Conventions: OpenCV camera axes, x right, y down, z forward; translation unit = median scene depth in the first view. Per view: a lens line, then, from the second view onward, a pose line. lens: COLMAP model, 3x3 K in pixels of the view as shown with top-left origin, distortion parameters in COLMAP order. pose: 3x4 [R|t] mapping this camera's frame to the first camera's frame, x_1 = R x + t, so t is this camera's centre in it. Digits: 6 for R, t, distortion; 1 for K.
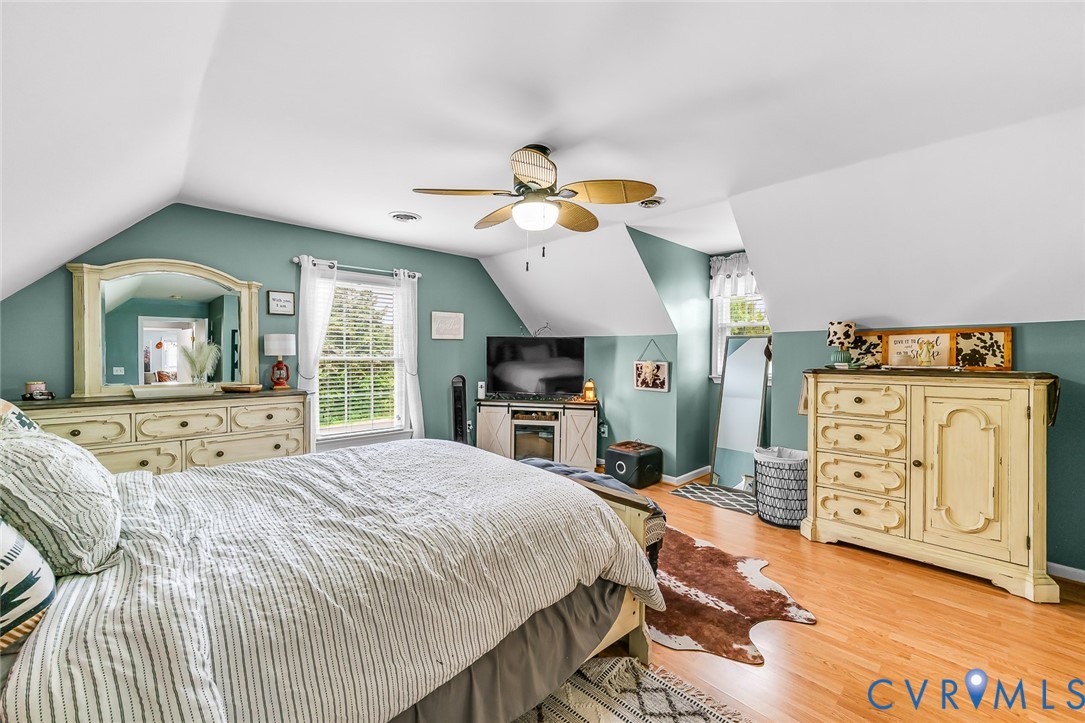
lens RADIAL K [[434.1, 0, 547.9], [0, 434.1, 358.4], [0, 0, 1]] dist [-0.007864, 0.004083]
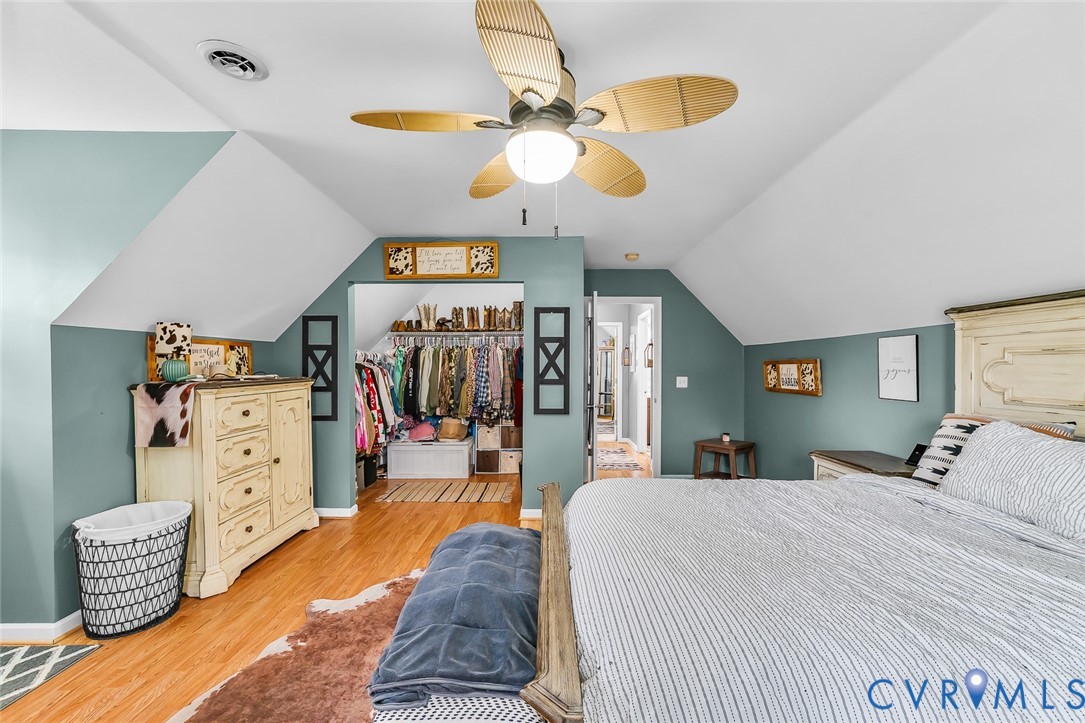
lens RADIAL K [[434.1, 0, 542.2], [0, 434.1, 366.7], [0, 0, 1]] dist [-0.007864, 0.004083]
pose [[-0.709671, -0.012744, 0.704418, -0.407487], [-0.009006, 0.999919, 0.009016, -0.020057], [-0.704476, 0.000055, -0.709728, 1.197657]]
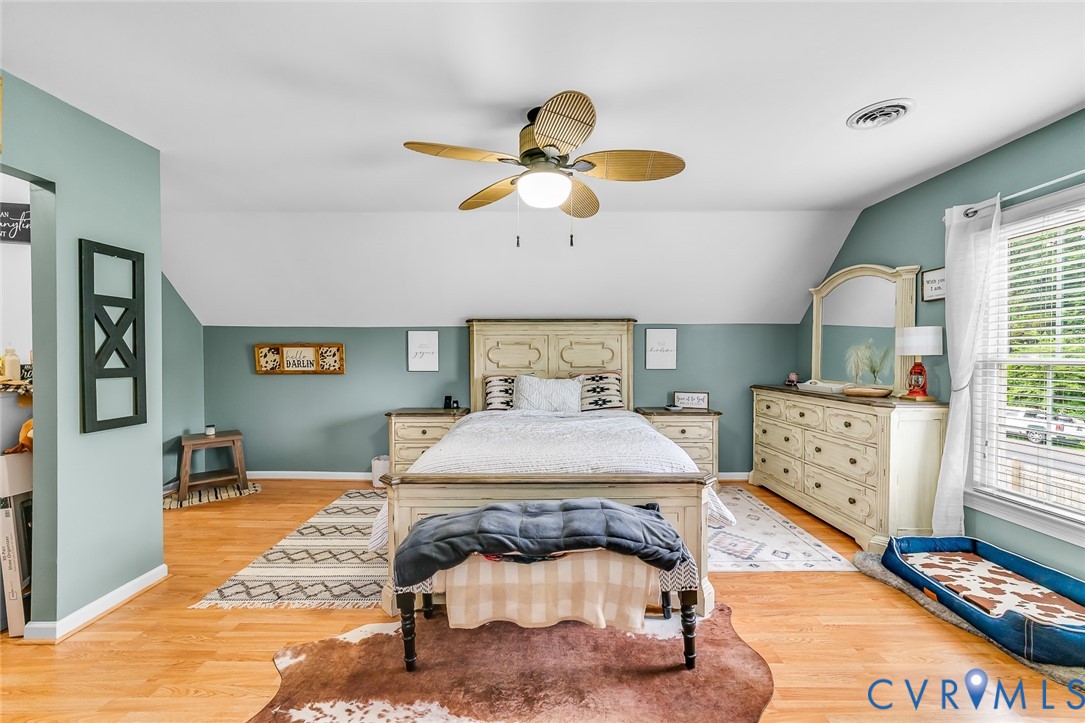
lens RADIAL K [[434.1, 0, 542.9], [0, 434.1, 359.9], [0, 0, 1]] dist [-0.007864, 0.004083]
pose [[-0.703988, 0.000152, -0.710212, 0.484482], [-0.008359, 0.999929, 0.008500, 0.000273], [0.710163, 0.011921, -0.703936, 1.335805]]
